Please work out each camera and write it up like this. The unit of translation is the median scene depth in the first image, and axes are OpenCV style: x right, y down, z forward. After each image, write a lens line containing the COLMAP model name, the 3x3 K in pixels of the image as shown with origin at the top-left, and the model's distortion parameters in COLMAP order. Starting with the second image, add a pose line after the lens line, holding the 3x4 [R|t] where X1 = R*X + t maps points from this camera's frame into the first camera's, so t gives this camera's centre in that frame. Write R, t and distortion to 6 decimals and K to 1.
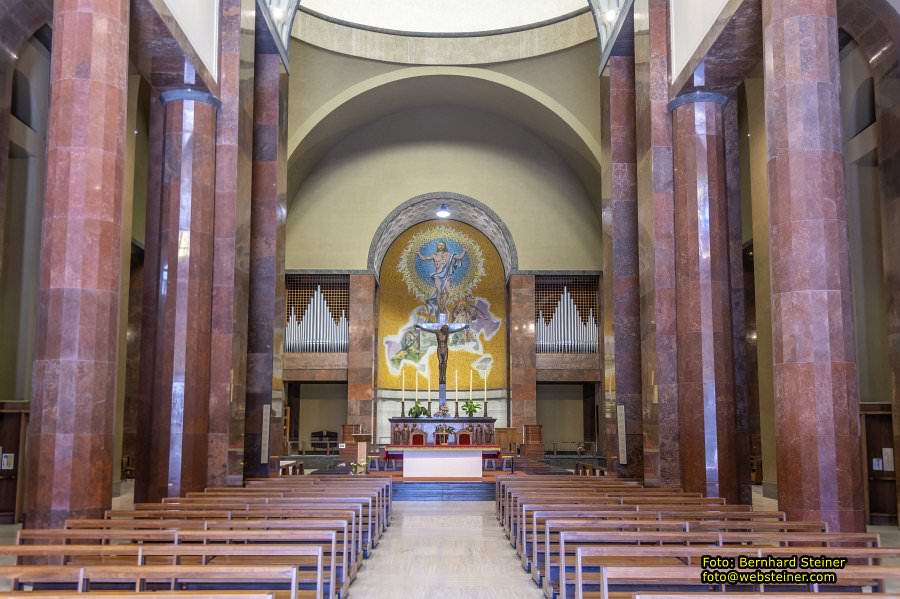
lens RADIAL K [[927.2, 0, 449.3], [0, 927.2, 299.7], [0, 0, 1]] dist [0.191595, 0.000000]
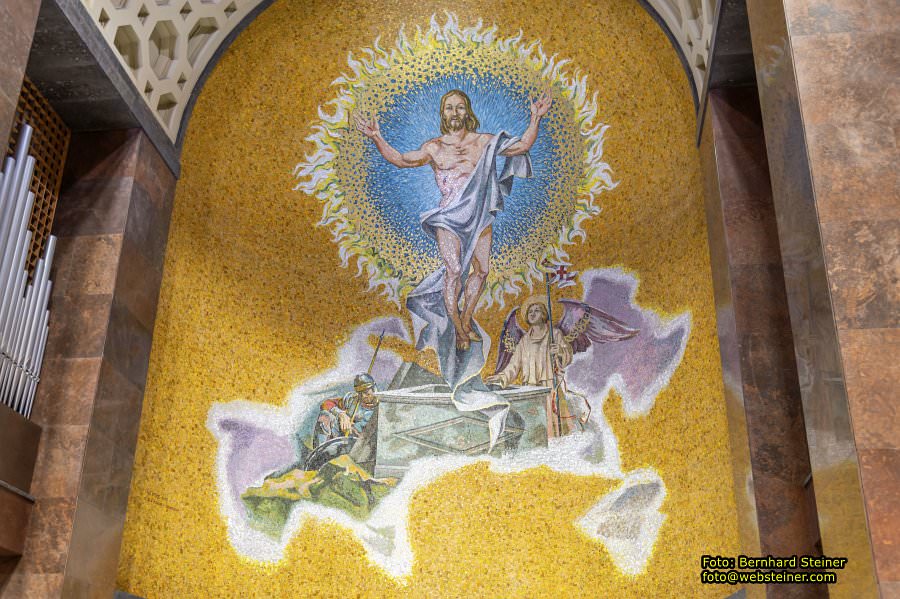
lens RADIAL K [[1017.3, 0, 452.9], [0, 1017.3, 302.1], [0, 0, 1]] dist [0.011112, 0.000000]
pose [[0.991824, -0.045228, -0.119333, 0.025823], [0.008270, 0.955903, -0.293566, 0.092727], [0.127348, 0.290178, 0.948461, 0.720964]]
